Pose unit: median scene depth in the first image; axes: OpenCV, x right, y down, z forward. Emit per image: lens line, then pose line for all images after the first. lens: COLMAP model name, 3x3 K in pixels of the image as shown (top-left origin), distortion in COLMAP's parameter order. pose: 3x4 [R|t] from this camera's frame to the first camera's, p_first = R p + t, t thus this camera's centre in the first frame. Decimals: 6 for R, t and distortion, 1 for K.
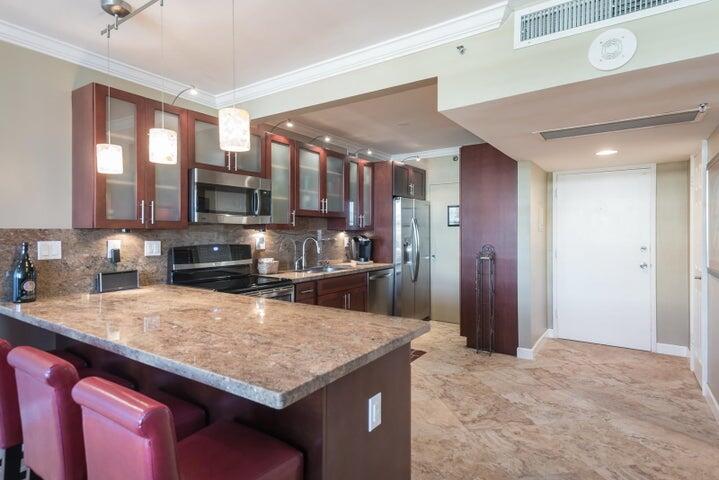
lens RADIAL K [[388.5, 0, 364.6], [0, 388.5, 232.6], [0, 0, 1]] dist [0.026091, -0.006647]
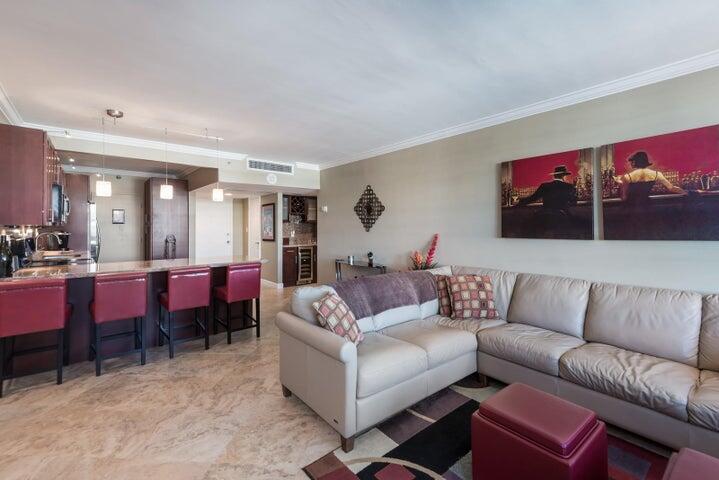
lens RADIAL K [[327.3, 0, 366.1], [0, 327.3, 225.6], [0, 0, 1]] dist [0.012332, -0.002921]
pose [[0.279654, 0.007917, 0.960068, -0.998417], [0.000851, 0.999964, -0.008494, 0.003934], [-0.960100, 0.003192, 0.279638, -0.347987]]
